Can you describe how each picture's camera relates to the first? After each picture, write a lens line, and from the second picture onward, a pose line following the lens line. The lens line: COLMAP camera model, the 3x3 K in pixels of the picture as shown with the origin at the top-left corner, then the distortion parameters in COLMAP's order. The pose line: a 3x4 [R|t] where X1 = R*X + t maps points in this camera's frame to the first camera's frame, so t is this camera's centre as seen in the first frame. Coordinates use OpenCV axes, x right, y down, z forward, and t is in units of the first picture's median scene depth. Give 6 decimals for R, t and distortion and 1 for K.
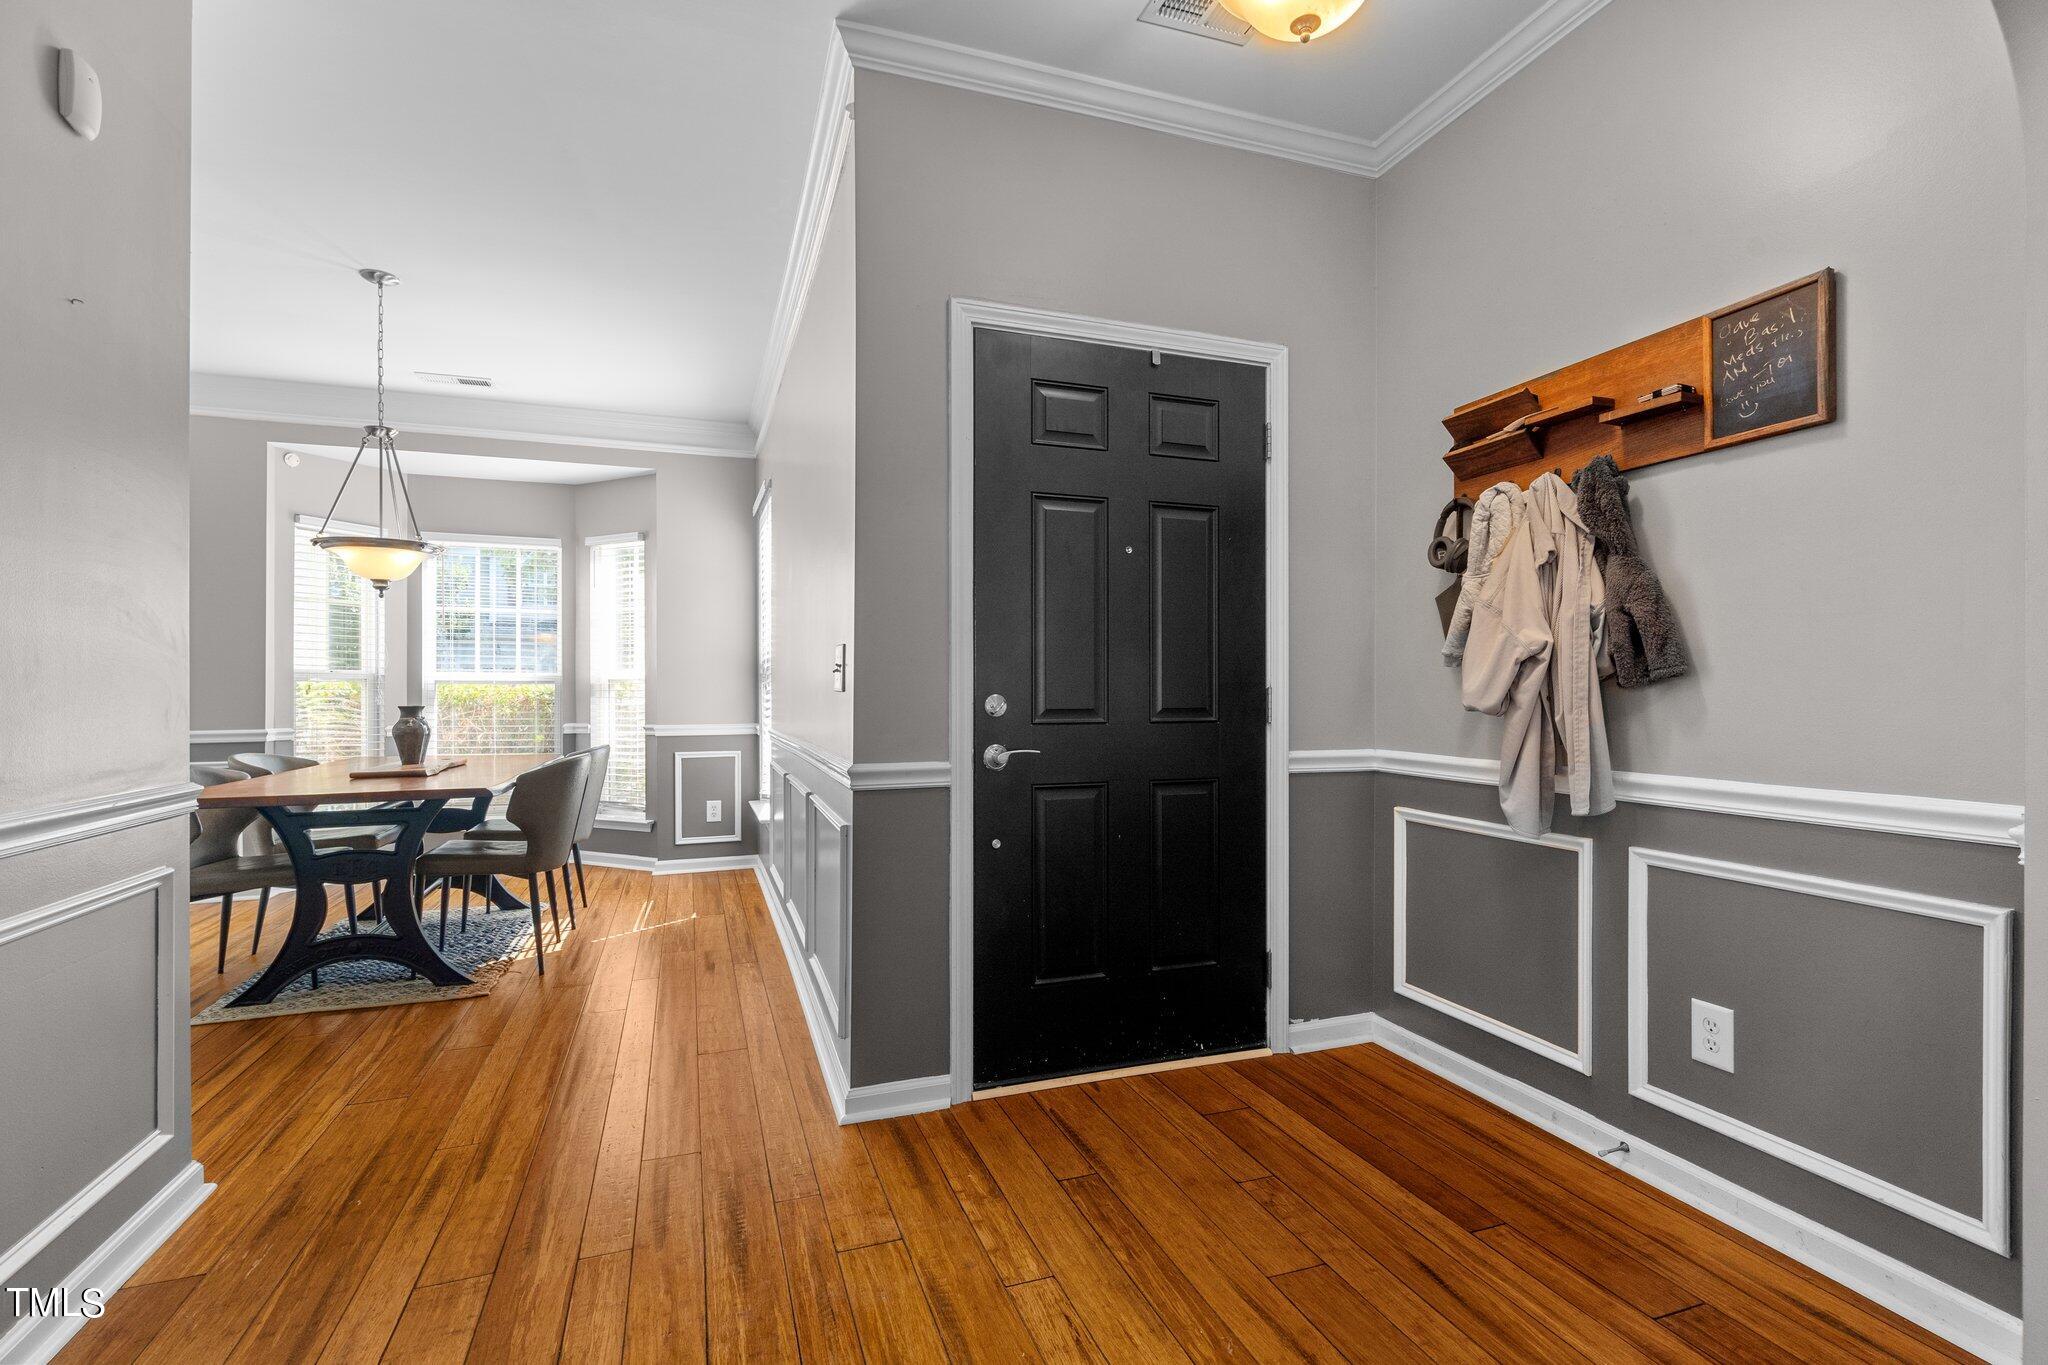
lens RADIAL K [[939.0, 0, 1023.0], [0, 939.0, 690.9], [0, 0, 1]] dist [0.000028, 0.000099]
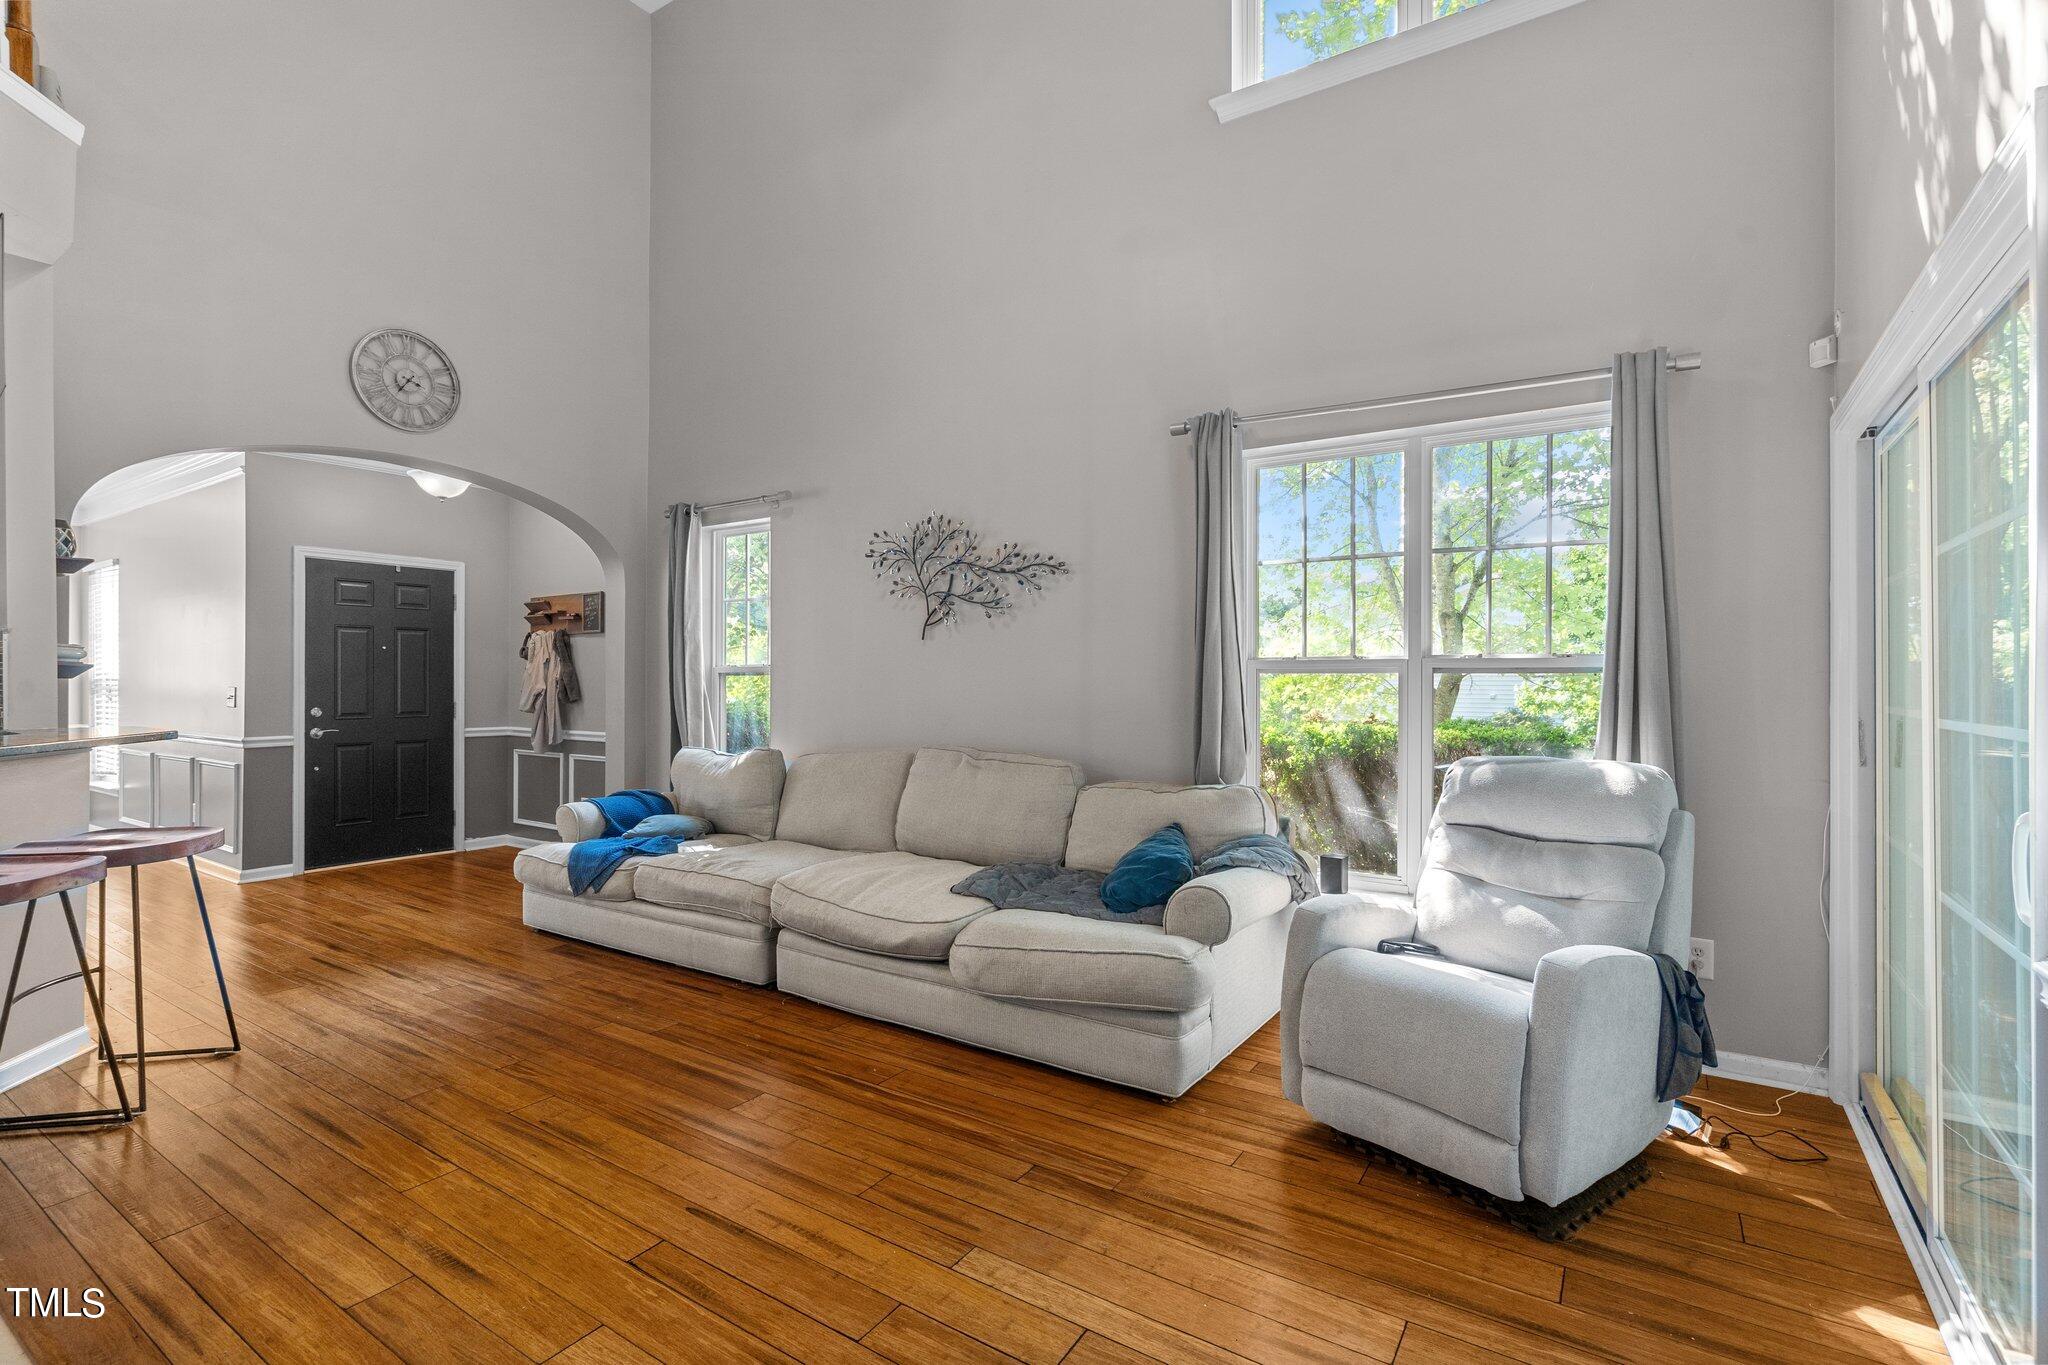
lens RADIAL K [[943.0, 0, 1029.4], [0, 943.0, 678.6], [0, 0, 1]] dist [-0.001556, -0.000077]
pose [[0.802605, 0.003158, 0.596502, -0.002292], [-0.000923, 0.999991, -0.004052, -0.065942], [-0.596510, 0.002702, 0.802601, -2.141759]]
